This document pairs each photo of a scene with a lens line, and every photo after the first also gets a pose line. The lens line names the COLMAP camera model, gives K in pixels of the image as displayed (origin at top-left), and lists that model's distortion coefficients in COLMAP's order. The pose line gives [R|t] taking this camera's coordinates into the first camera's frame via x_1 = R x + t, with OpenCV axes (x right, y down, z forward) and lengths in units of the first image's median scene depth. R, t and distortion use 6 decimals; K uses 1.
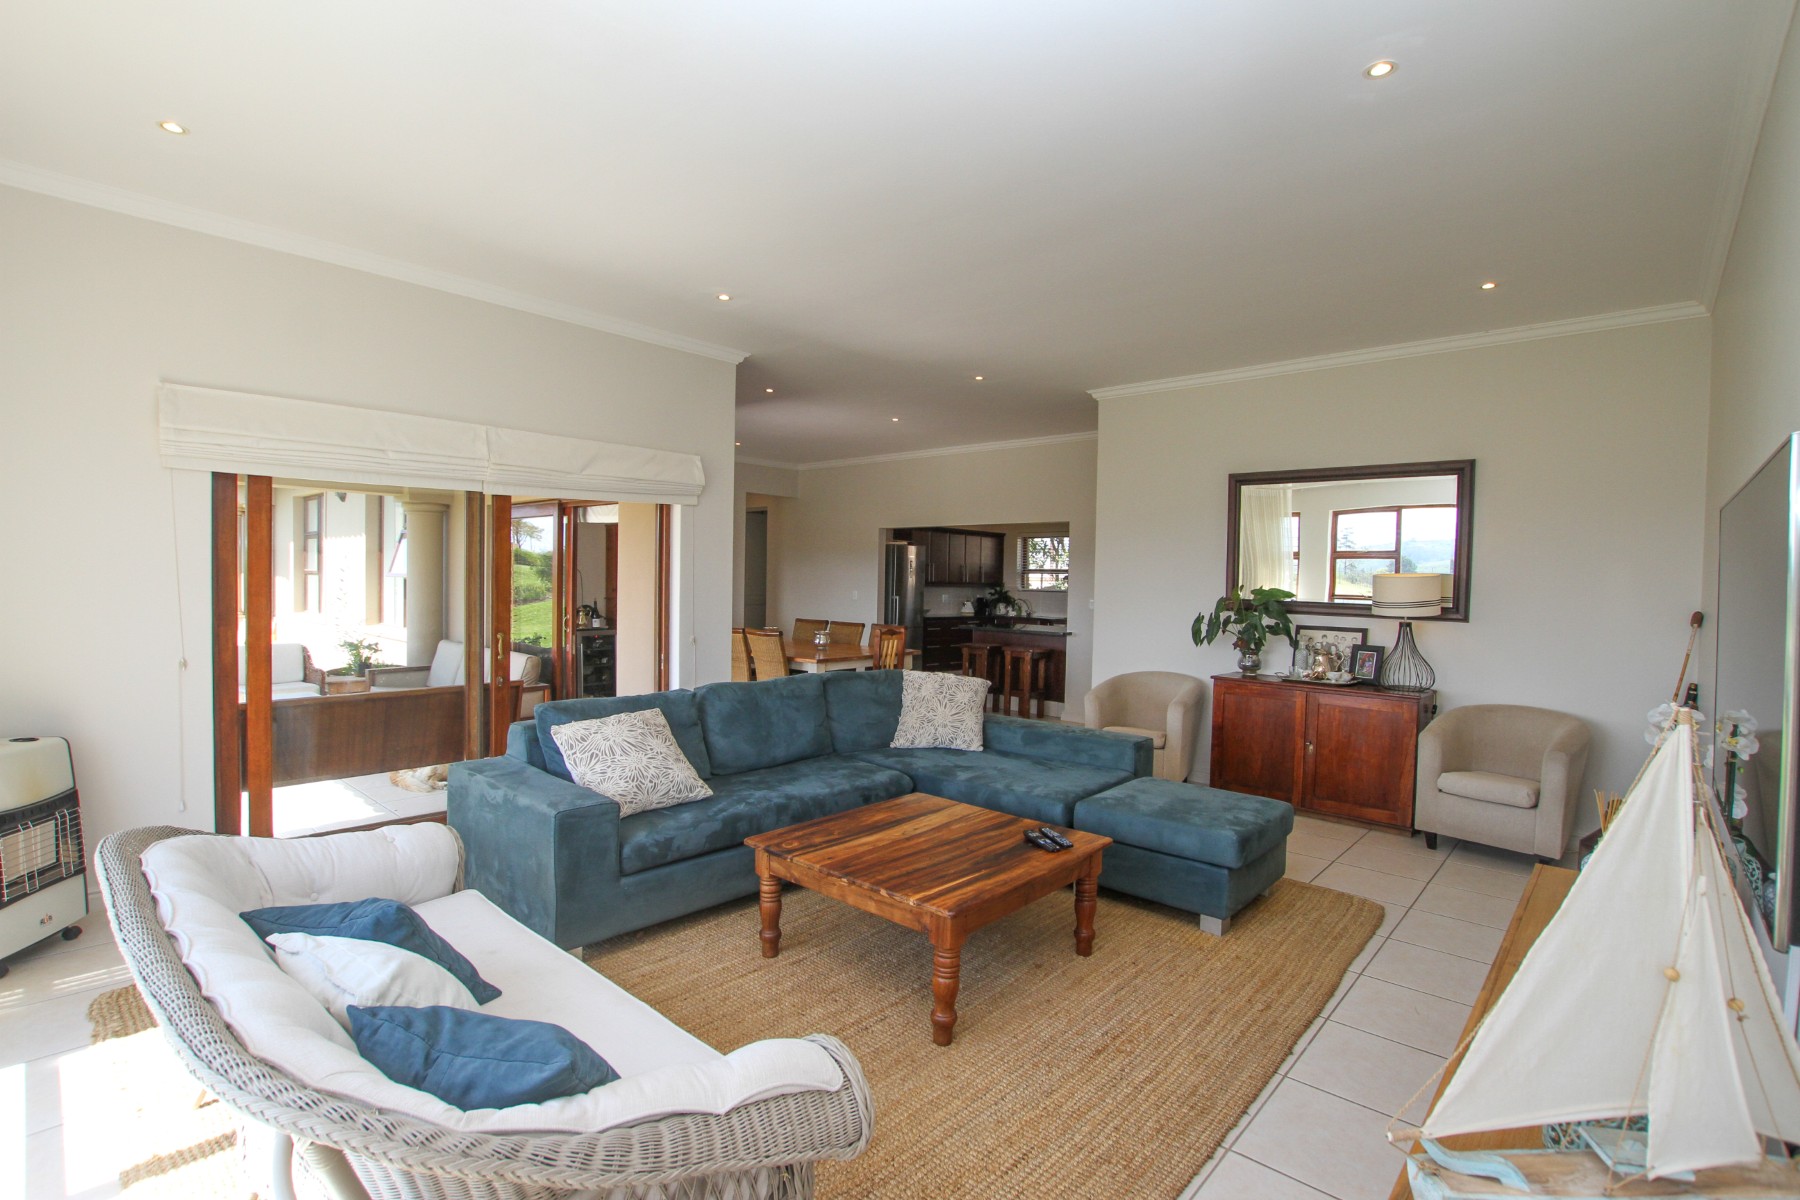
lens RADIAL K [[837.1, 0, 907.9], [0, 837.1, 599.7], [0, 0, 1]] dist [-0.031691, 0.001141]
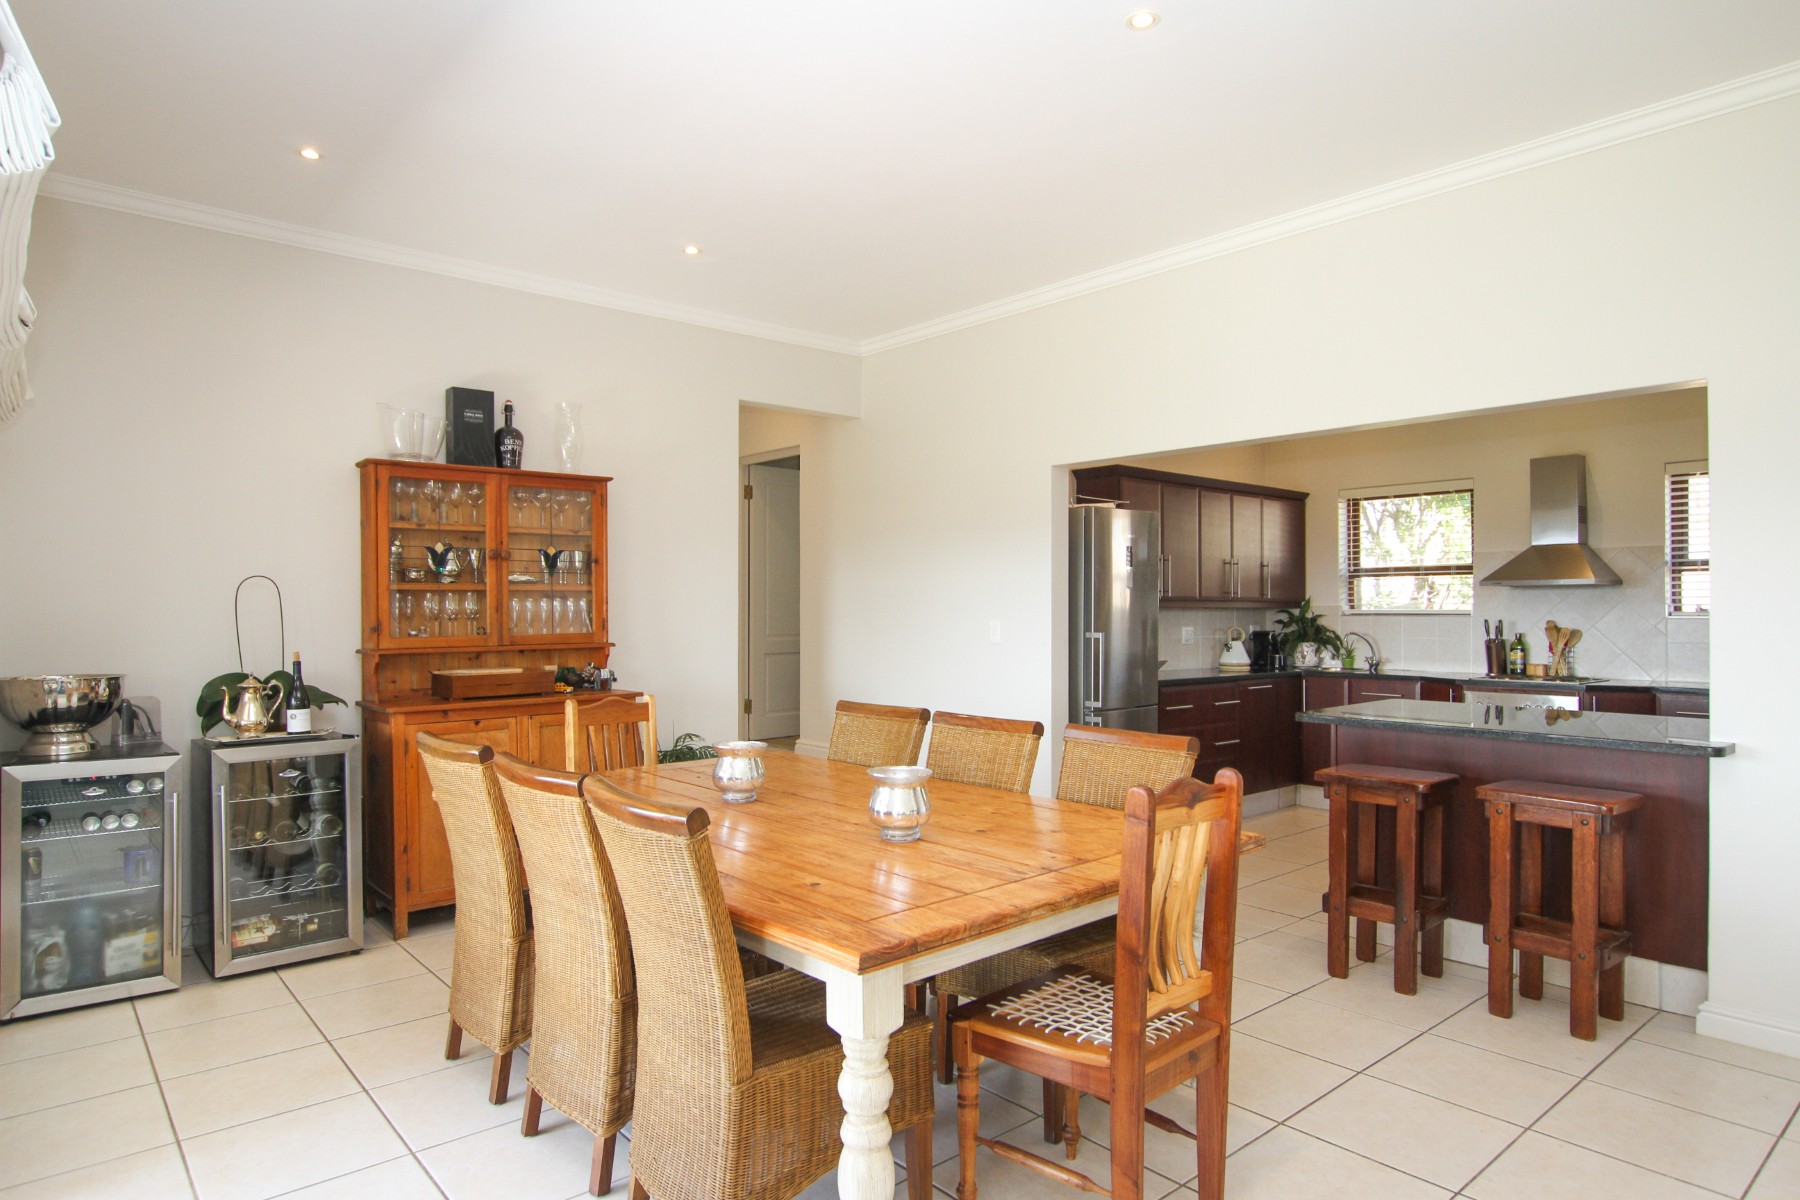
lens RADIAL K [[1069.7, 0, 886.5], [0, 1069.7, 603.9], [0, 0, 1]] dist [-0.005037, 0.000802]
pose [[0.988894, -0.023235, -0.146794, -0.035305], [0.018696, 0.999306, -0.032230, -0.002977], [0.147441, 0.029127, 0.988642, 0.421533]]
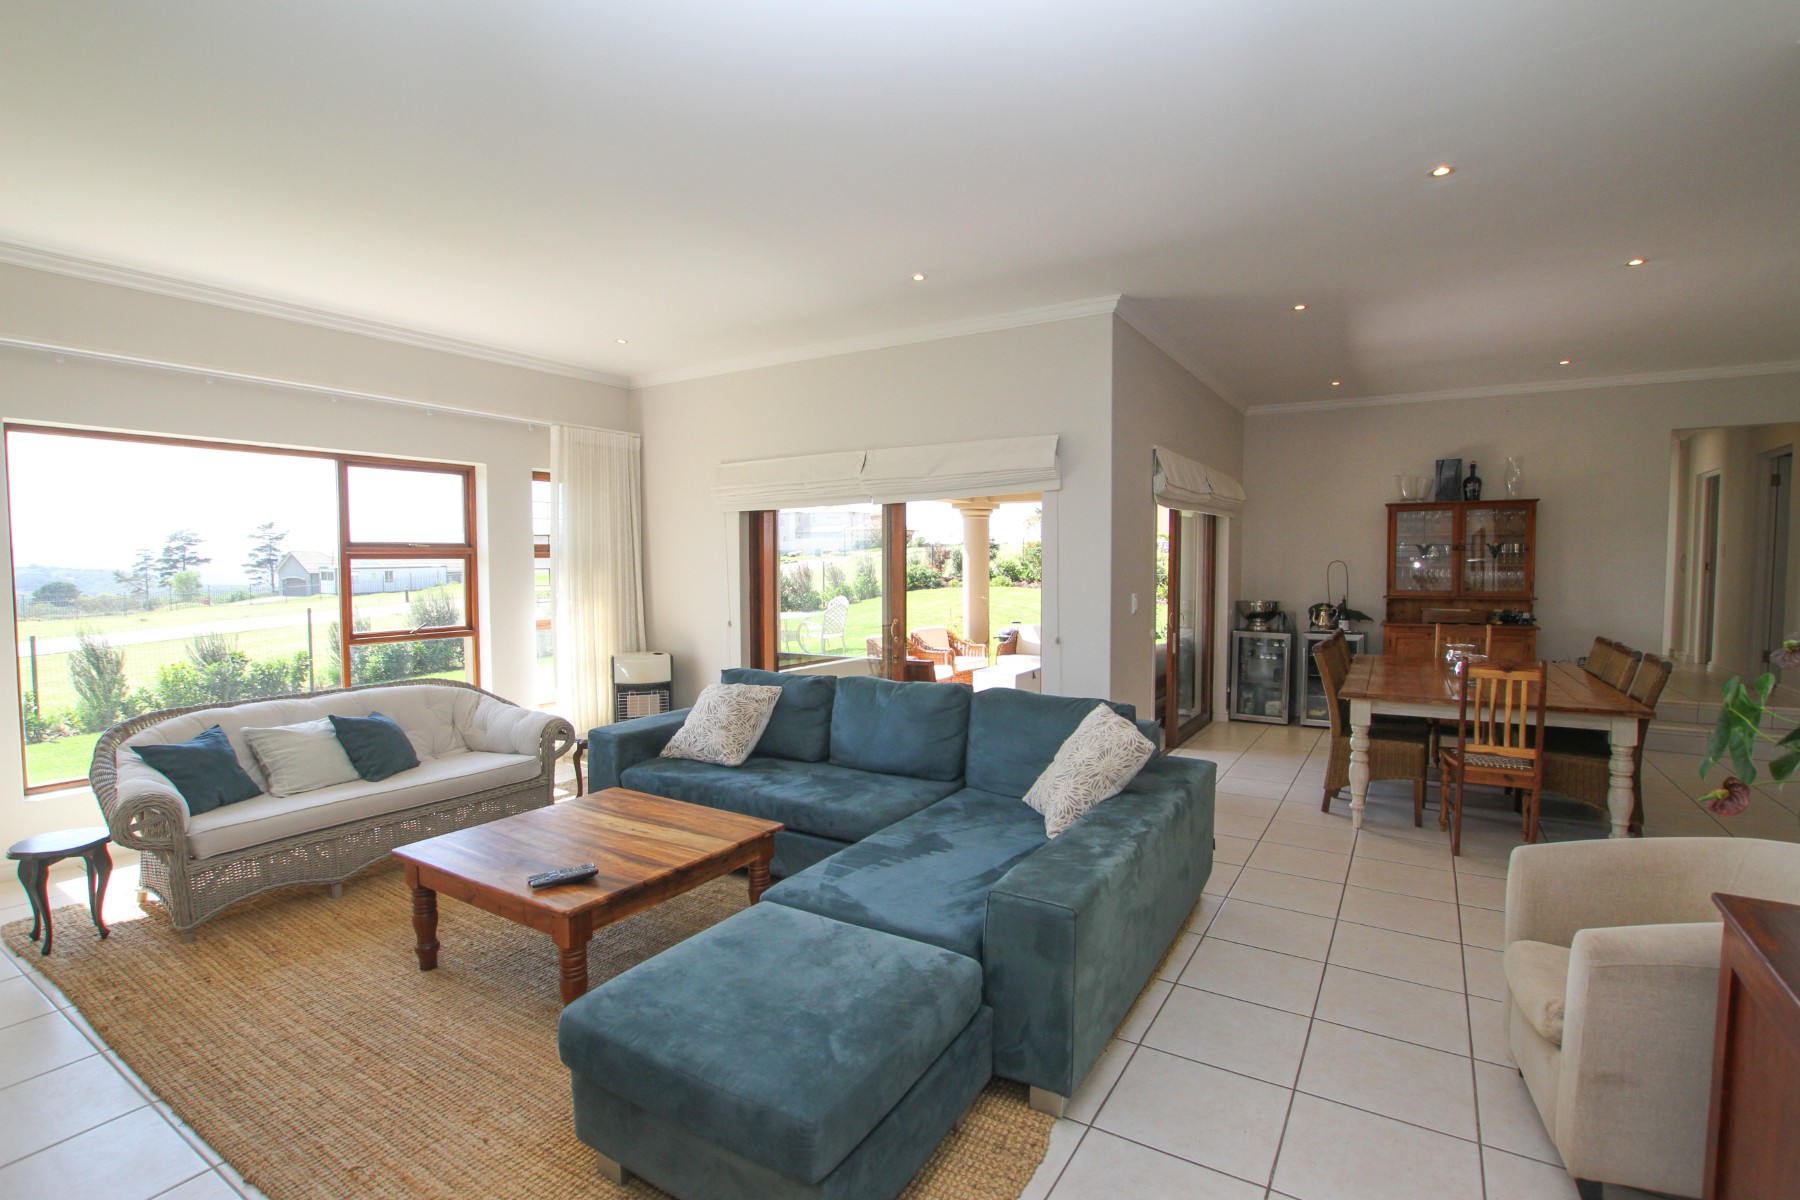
lens RADIAL K [[837.1, 0, 892.8], [0, 837.1, 602.8], [0, 0, 1]] dist [-0.031691, 0.001141]
pose [[0.169605, 0.028004, -0.985114, 0.271711], [-0.019551, 0.999495, 0.025047, -0.005052], [0.985318, 0.015012, 0.170067, 0.305090]]
